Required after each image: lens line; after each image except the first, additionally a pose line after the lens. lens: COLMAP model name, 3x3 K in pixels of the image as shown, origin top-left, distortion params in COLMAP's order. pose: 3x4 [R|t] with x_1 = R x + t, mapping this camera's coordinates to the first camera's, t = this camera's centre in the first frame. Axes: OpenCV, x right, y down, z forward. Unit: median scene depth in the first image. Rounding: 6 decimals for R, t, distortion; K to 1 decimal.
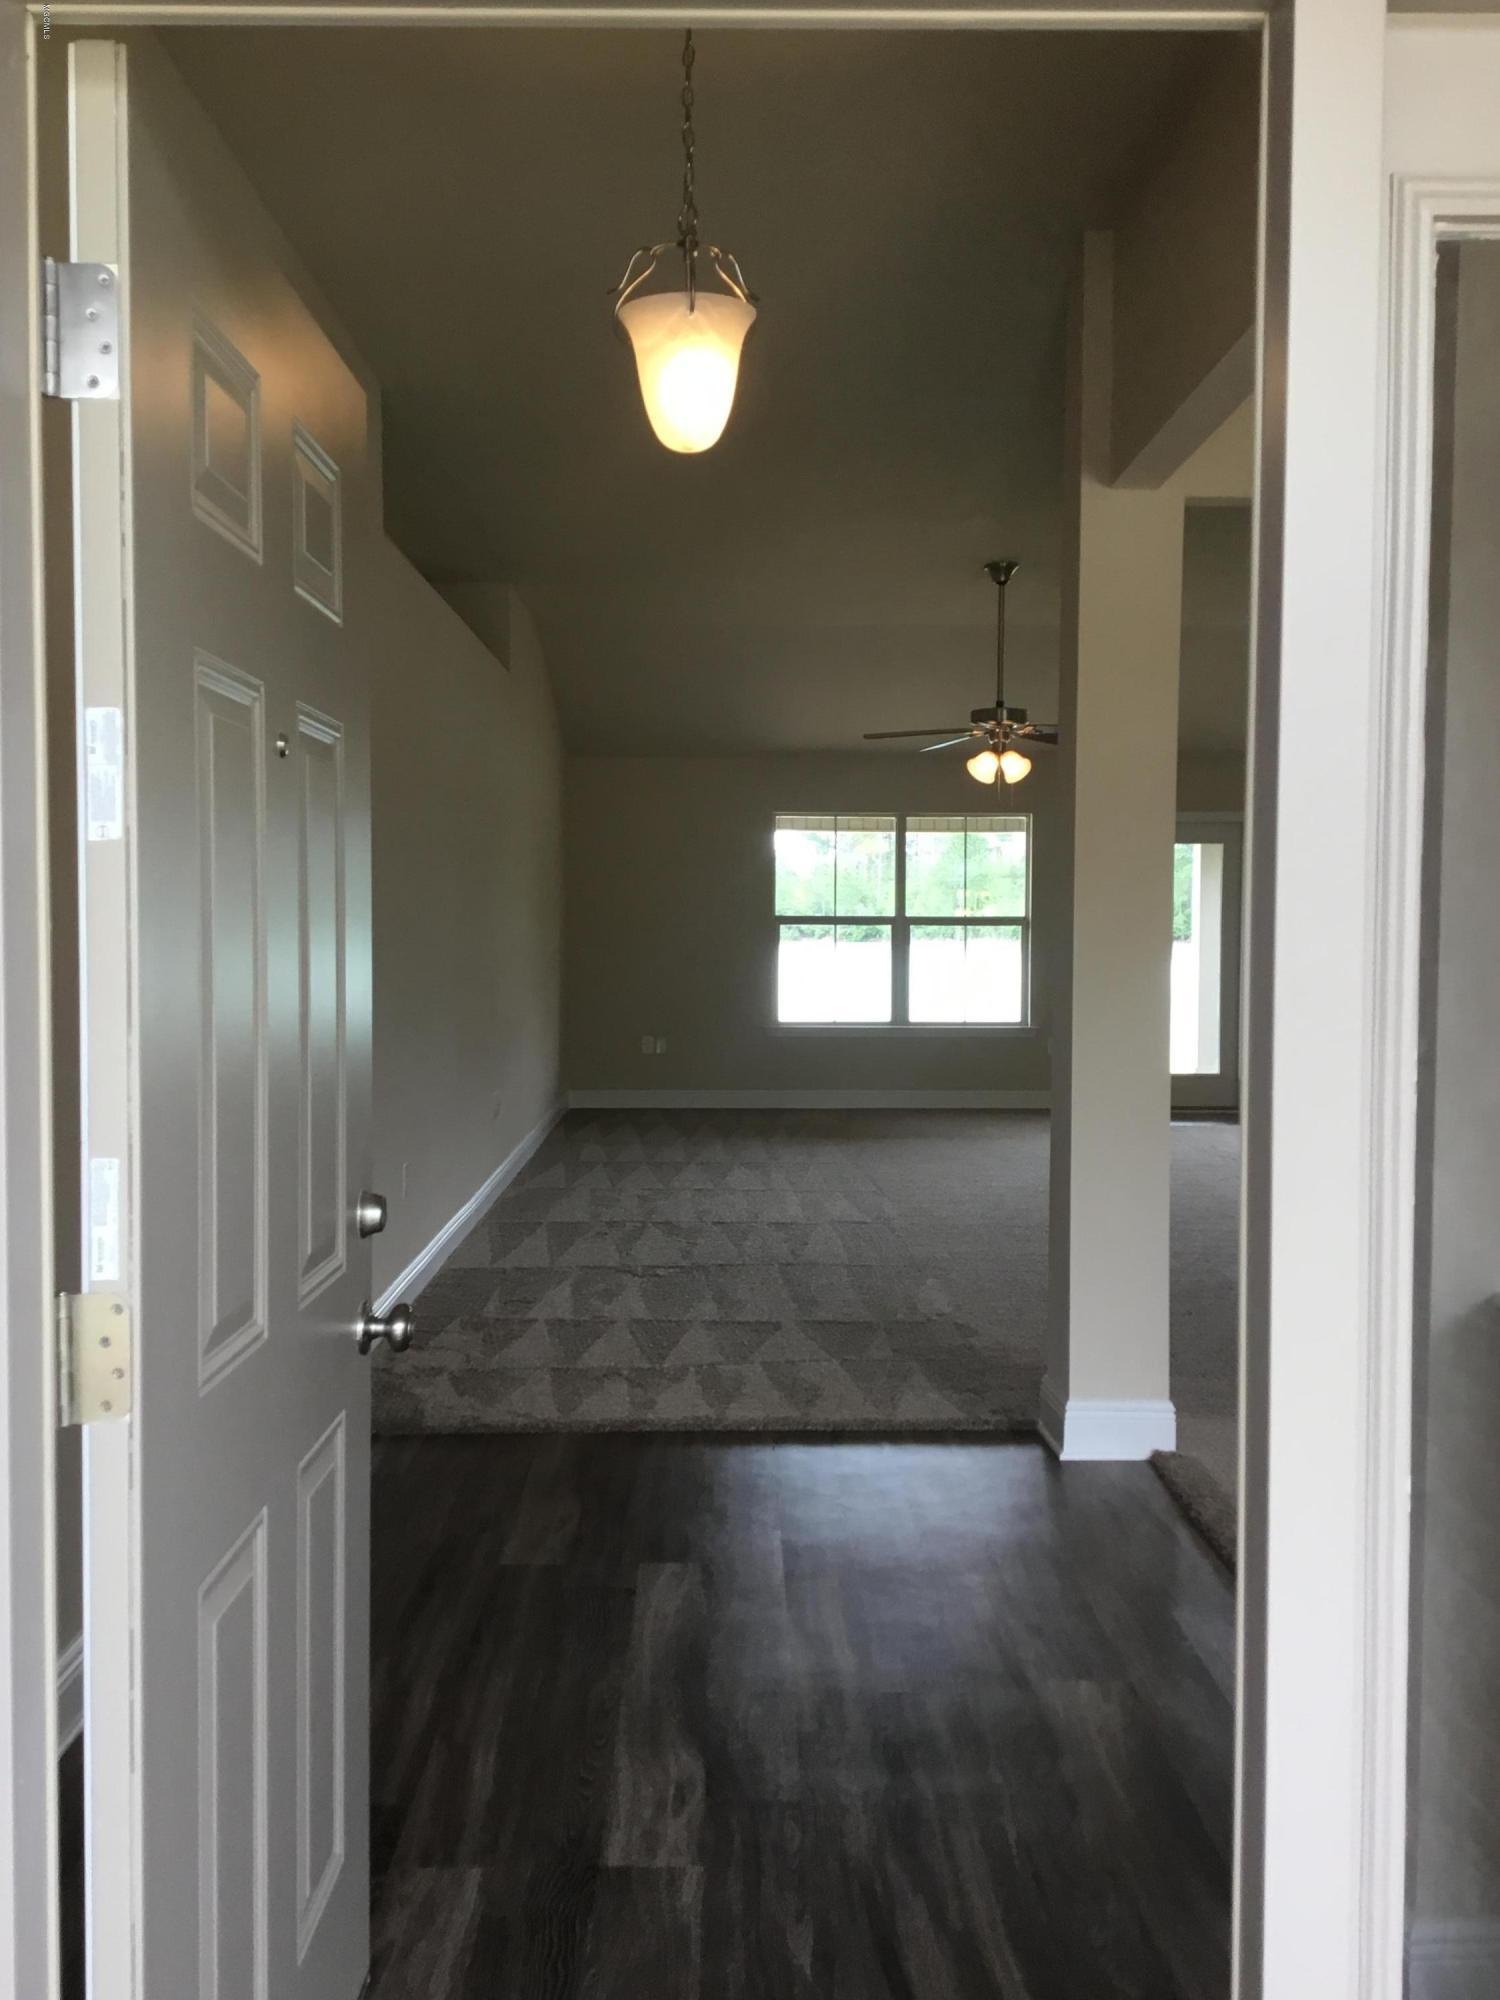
lens RADIAL K [[1816.8, 0, 741.3], [0, 1816.8, 995.1], [0, 0, 1]] dist [0.053401, 0.000000]
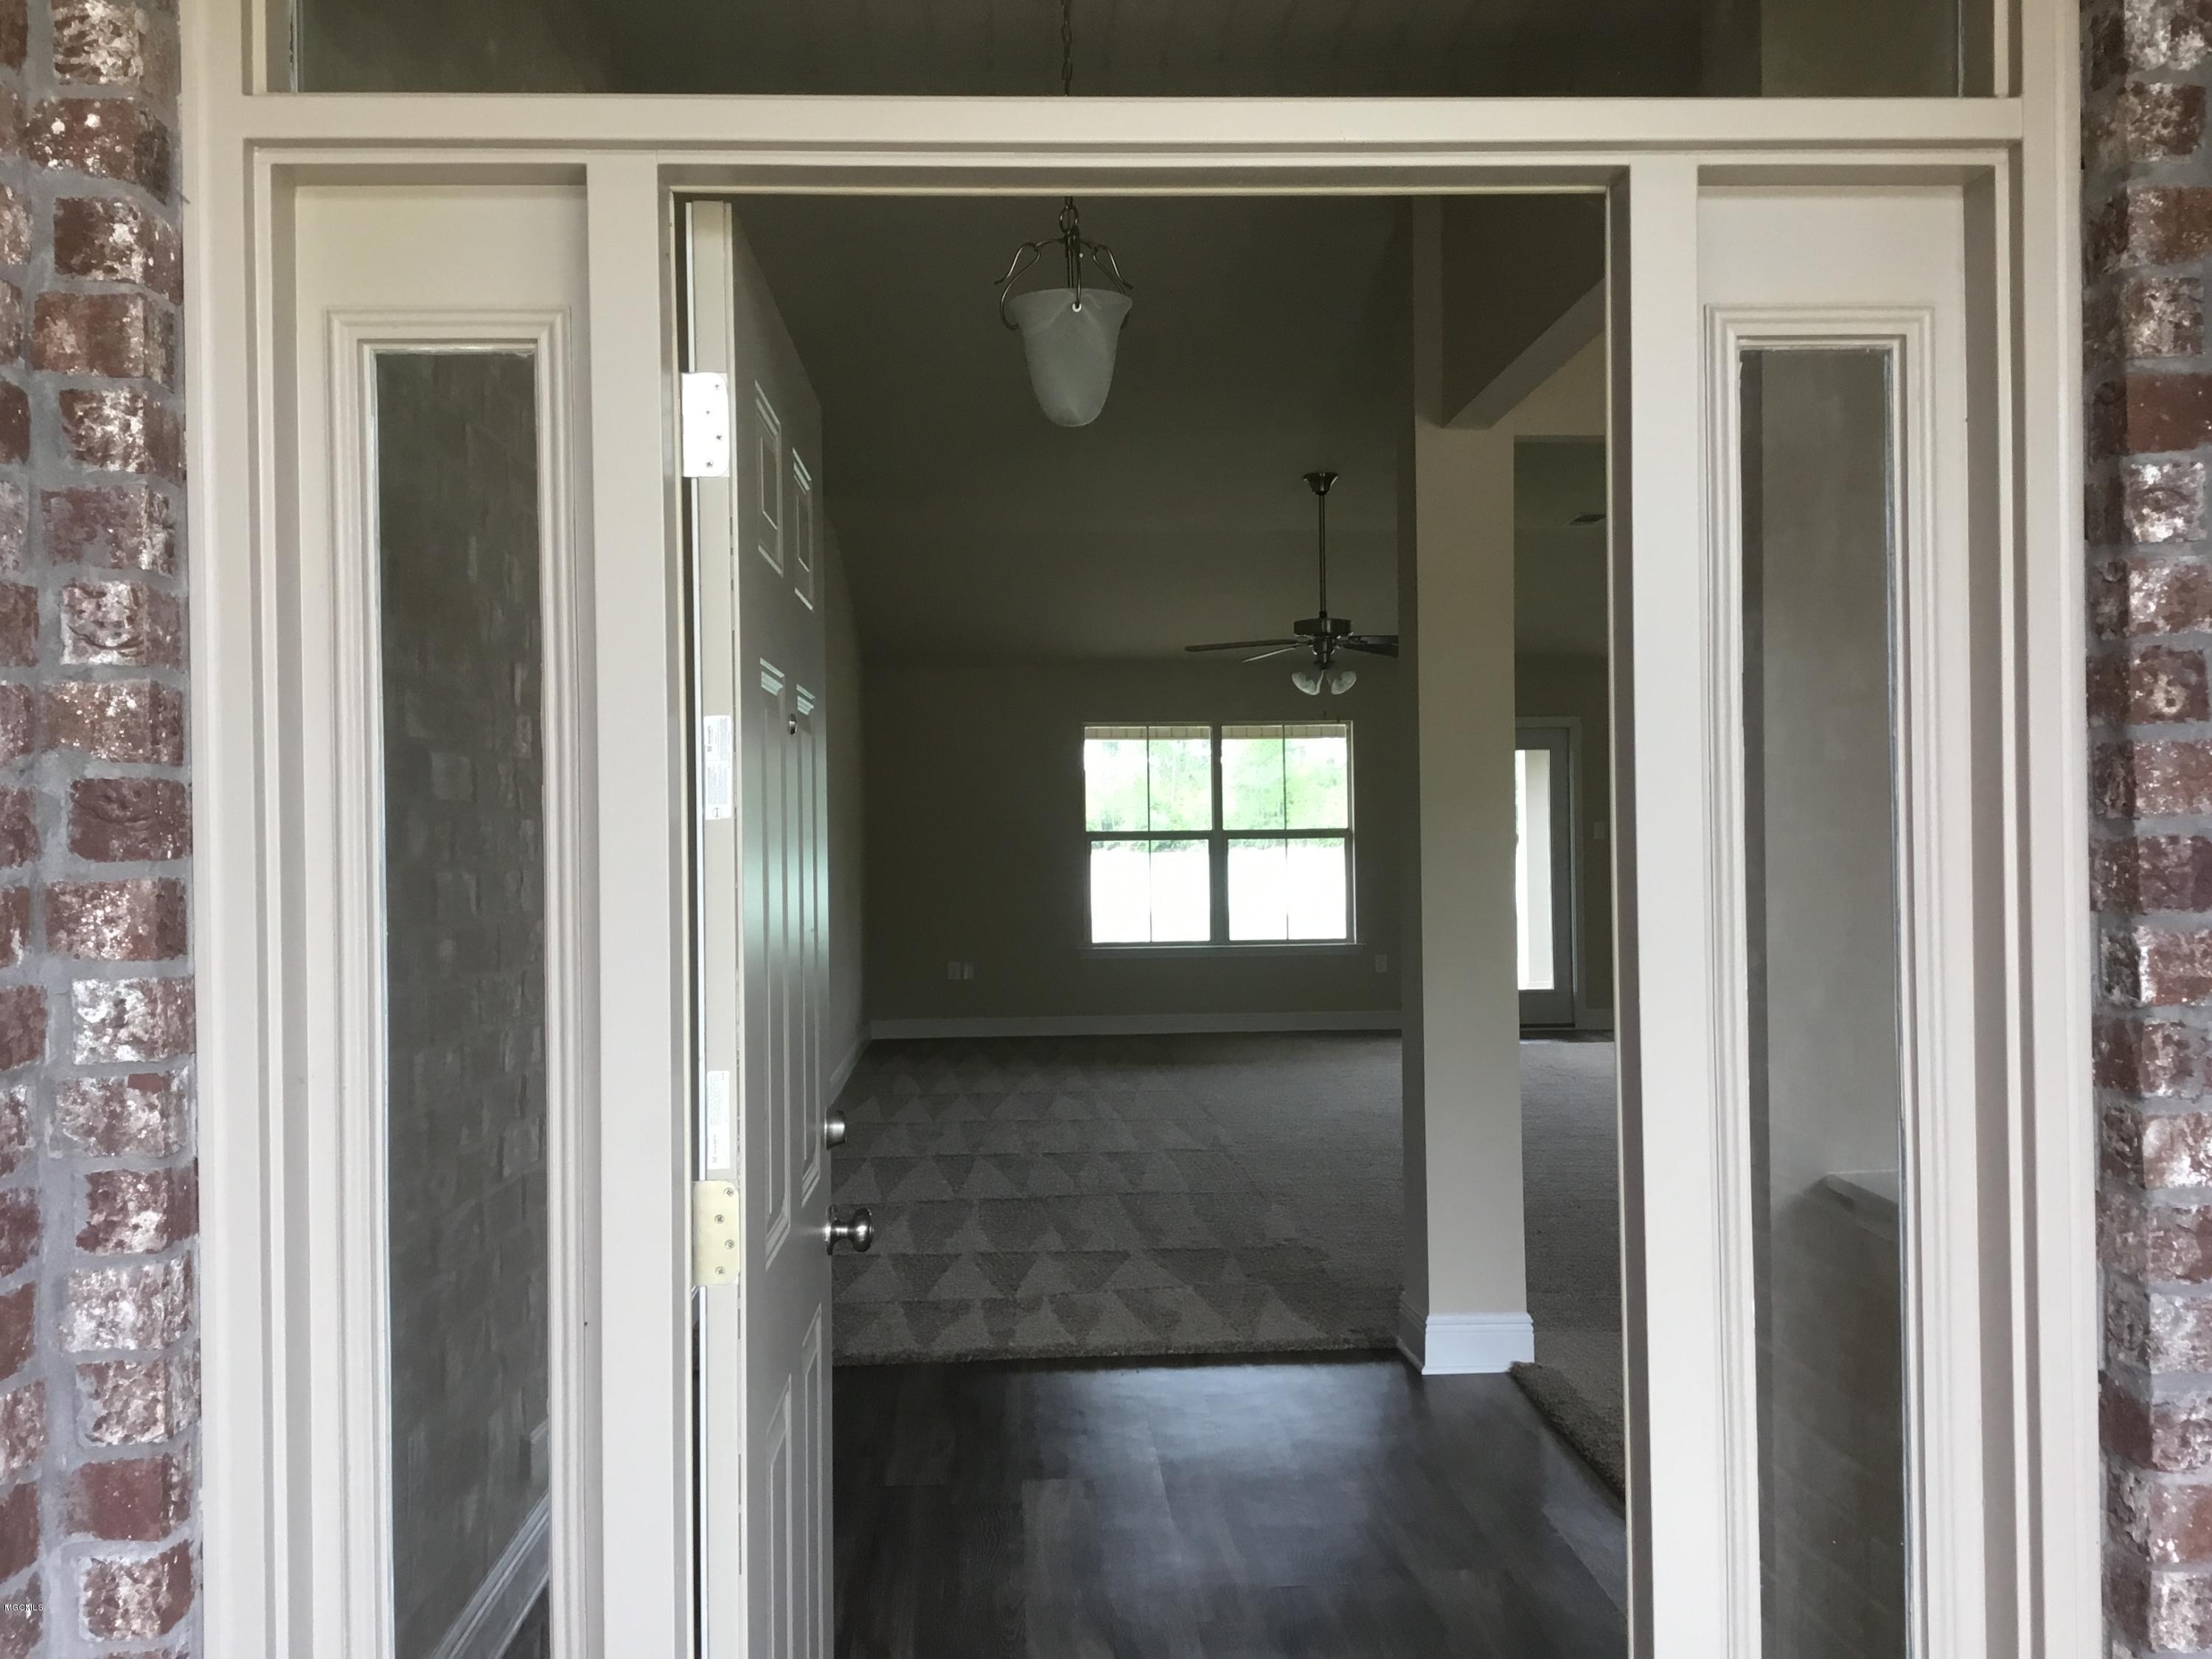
lens RADIAL K [[1981.5, 0, 1109.1], [0, 1981.5, 816.1], [0, 0, 1]] dist [0.105021, -0.172185]
pose [[0.999024, -0.015154, 0.041494, -0.039792], [0.017150, 0.998692, -0.048168, -0.004561], [-0.040710, 0.048833, 0.997977, -0.113660]]
